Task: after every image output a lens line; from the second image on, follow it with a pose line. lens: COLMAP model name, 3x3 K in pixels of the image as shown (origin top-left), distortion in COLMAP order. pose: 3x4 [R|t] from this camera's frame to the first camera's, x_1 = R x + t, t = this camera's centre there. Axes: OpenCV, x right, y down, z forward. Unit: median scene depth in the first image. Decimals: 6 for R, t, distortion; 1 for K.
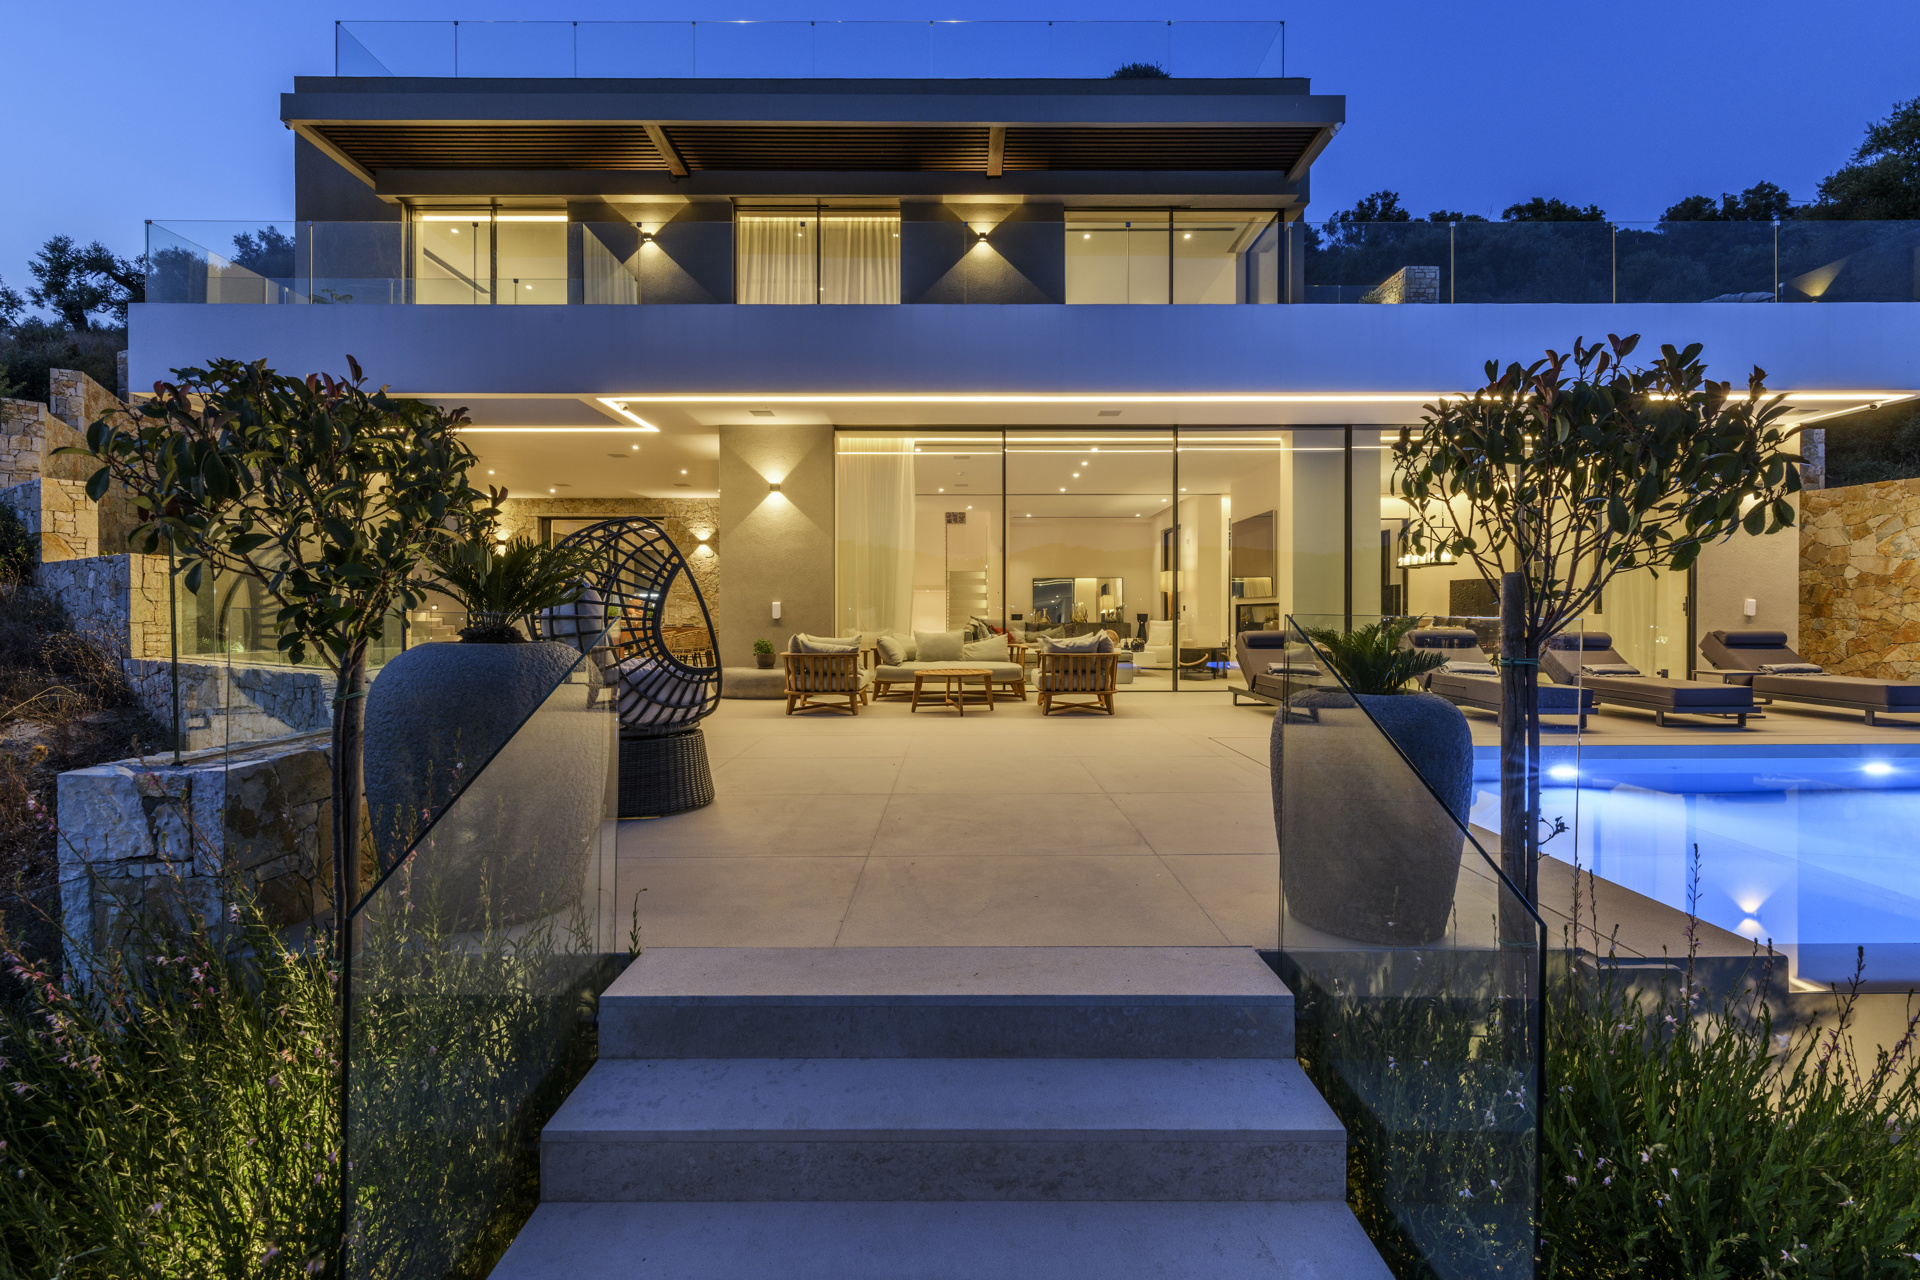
lens RADIAL K [[812.9, 0, 960.0], [0, 812.9, 640.0], [0, 0, 1]] dist [-0.004140, 0.004941]
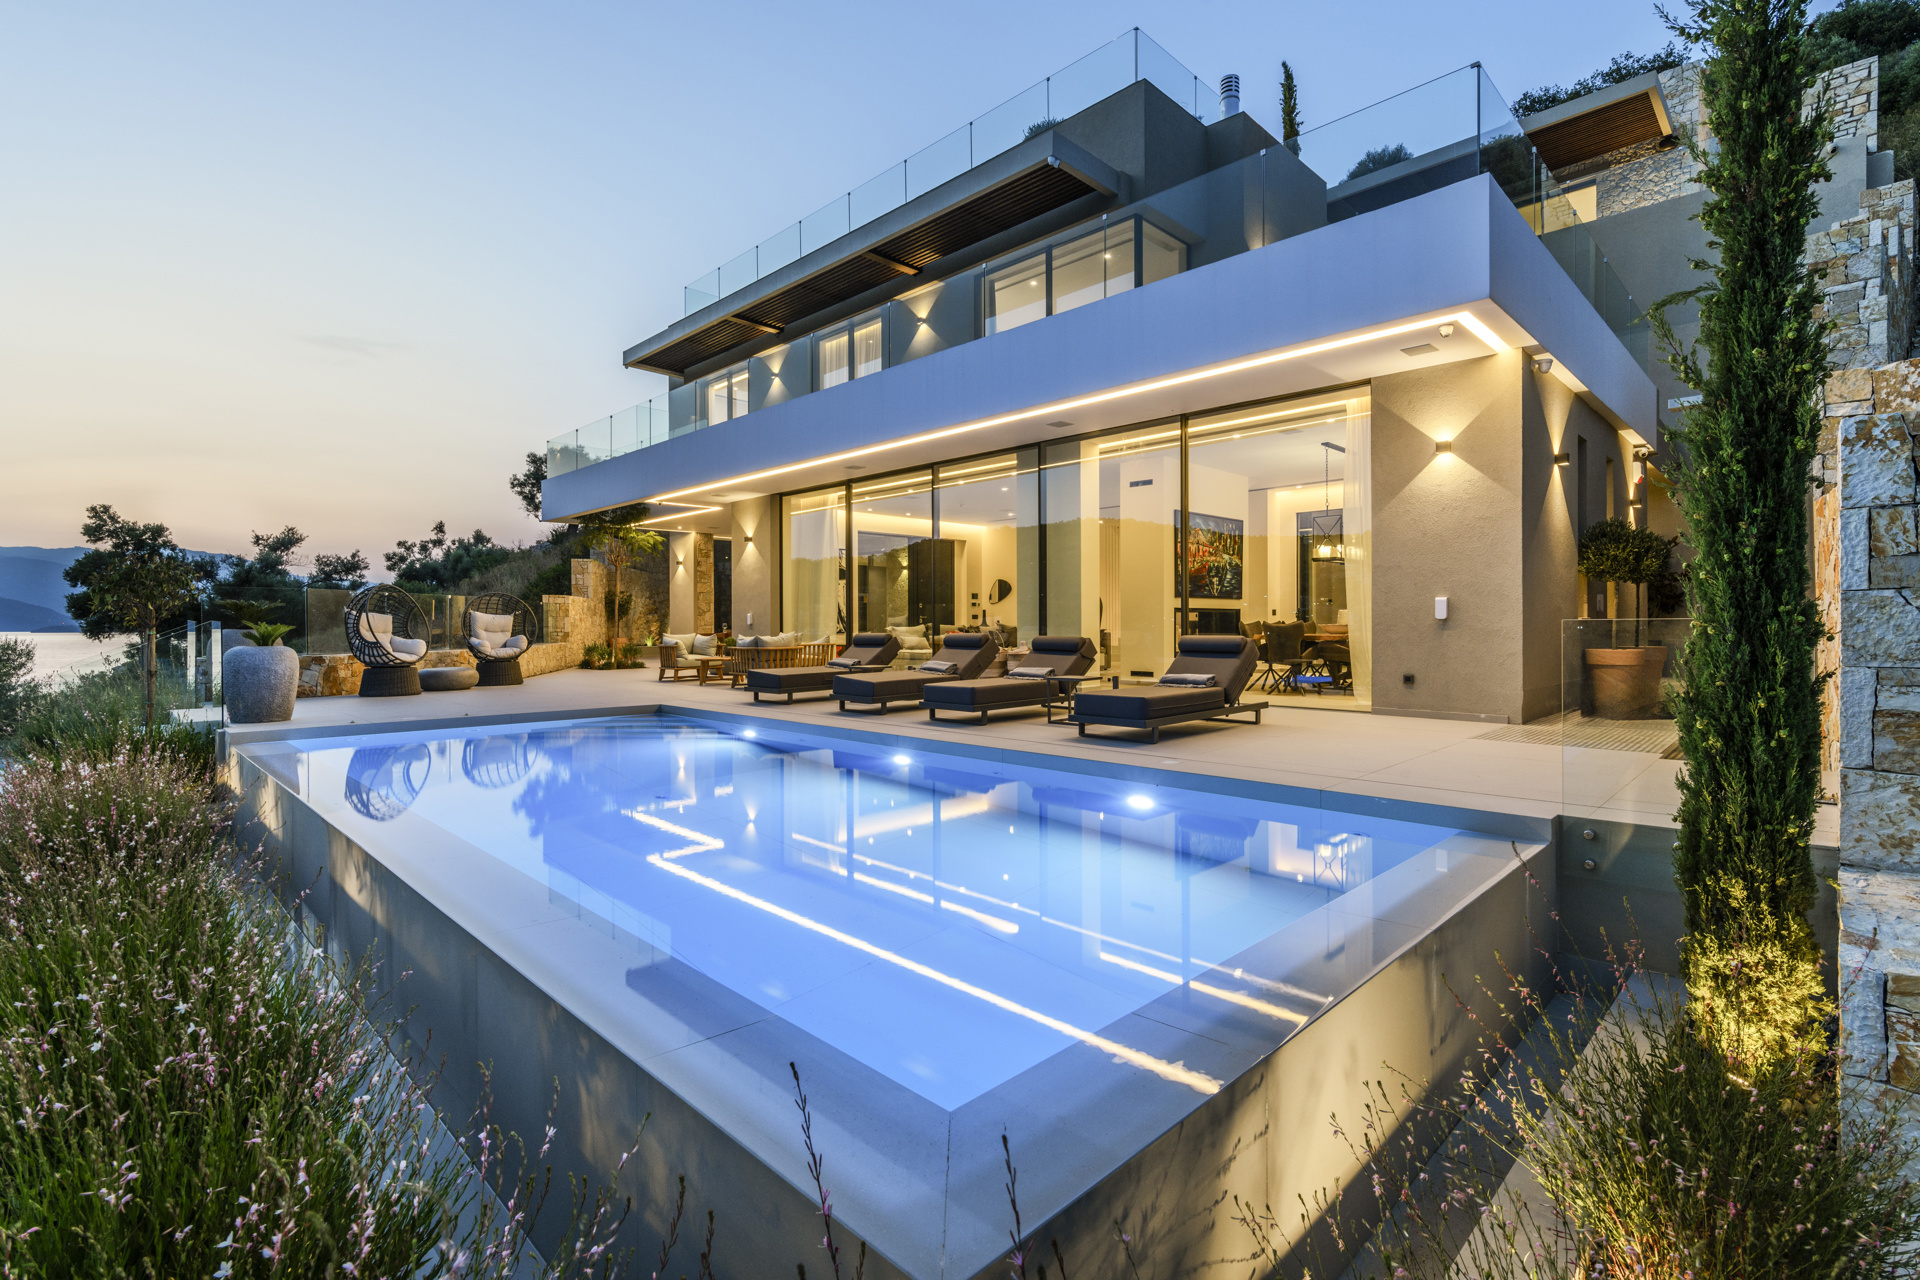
lens RADIAL K [[883.9, 0, 960.0], [0, 883.9, 640.0], [0, 0, 1]] dist [0.030525, 0.000055]
pose [[0.700640, 0.010019, -0.713445, 1.587574], [0.008097, 0.999725, 0.021991, -0.030577], [0.713469, -0.021184, 0.700366, 0.063610]]
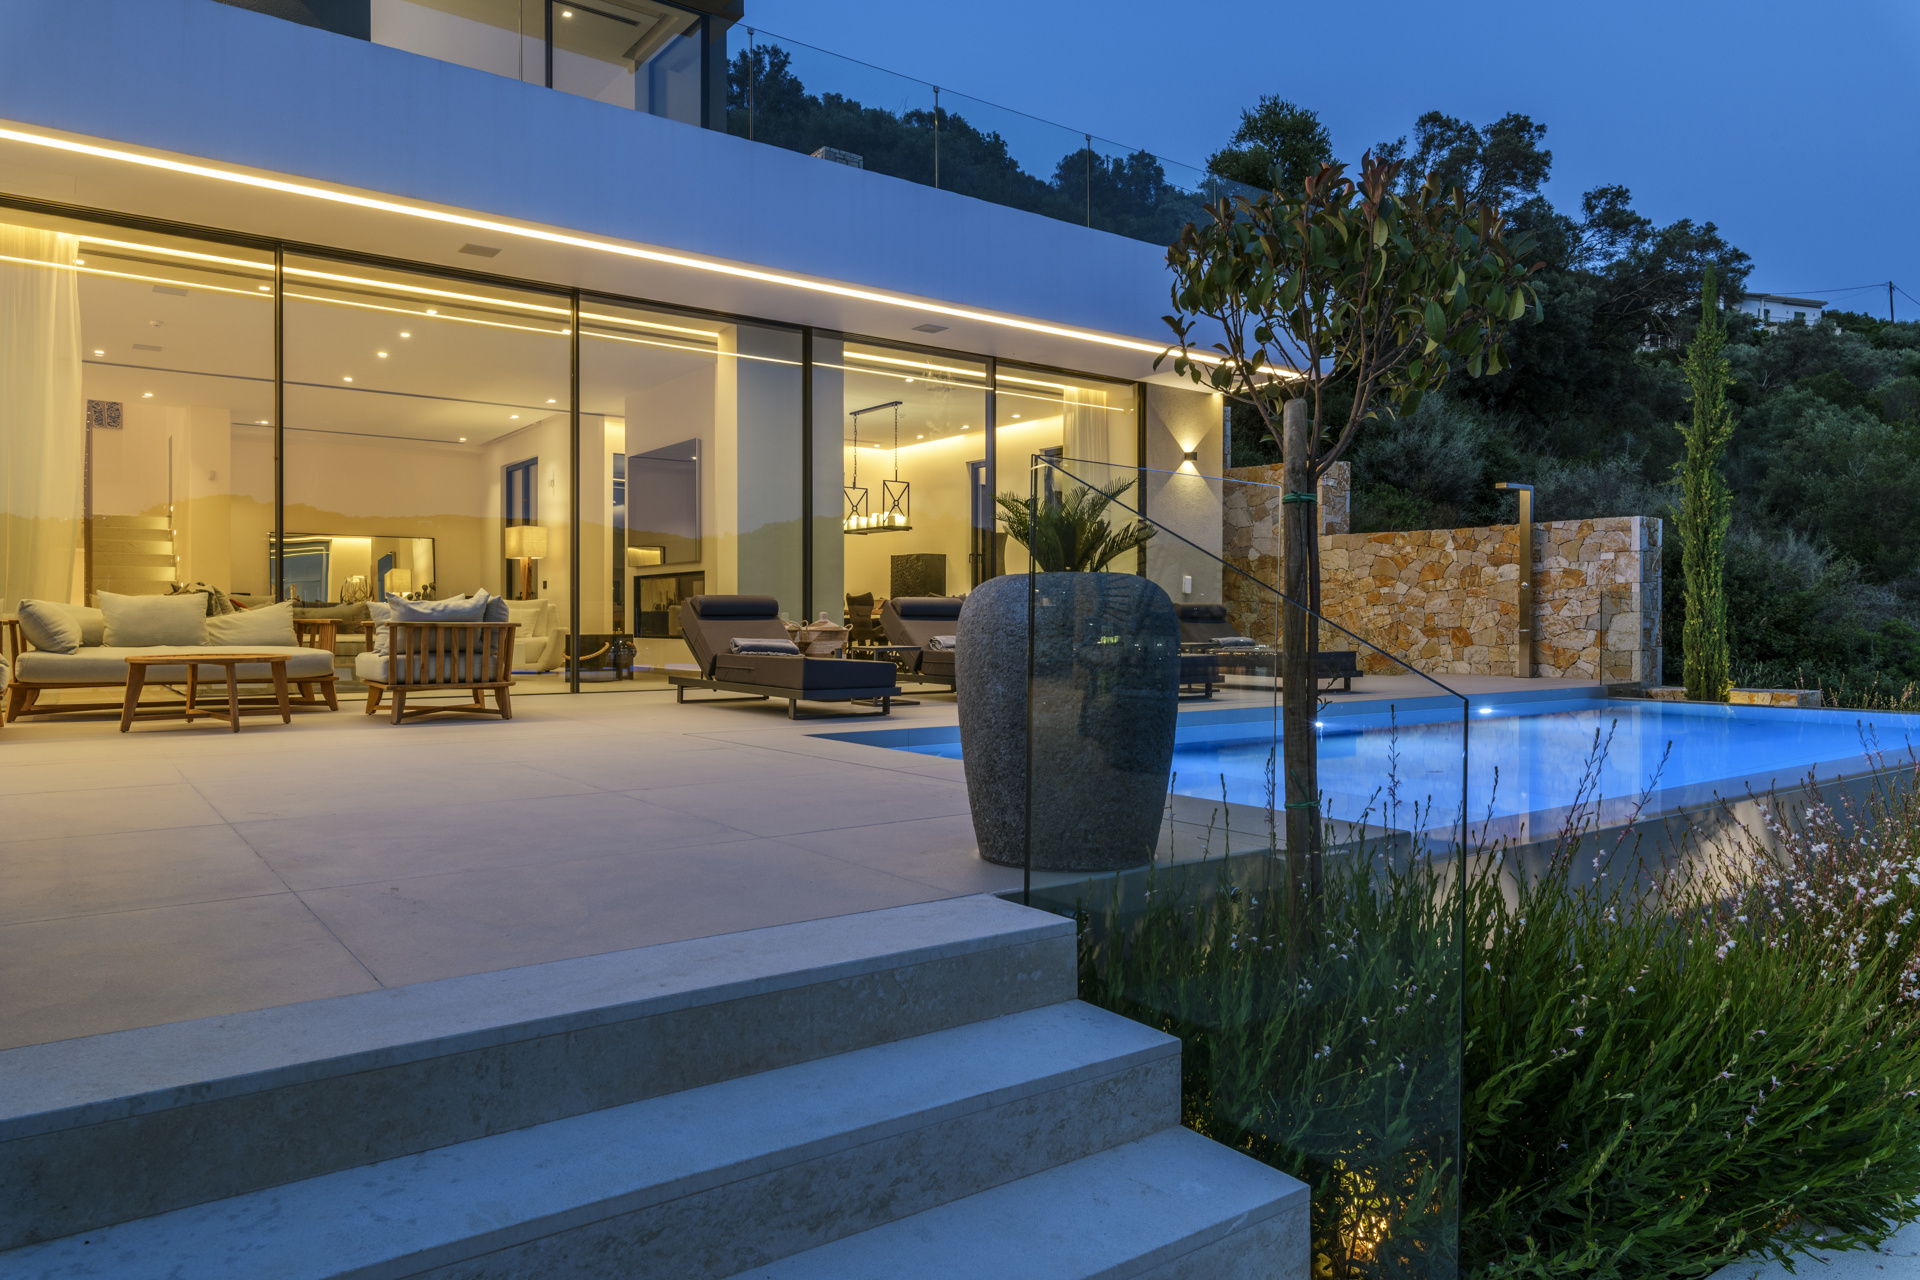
lens RADIAL K [[1219.3, 0, 960.0], [0, 1219.3, 640.0], [0, 0, 1]] dist [0.003168, -0.001222]
pose [[0.810849, -0.003915, 0.585242, -0.067421], [0.008113, 0.999957, -0.004551, 0.029688], [-0.585198, 0.008438, 0.810846, 0.016686]]
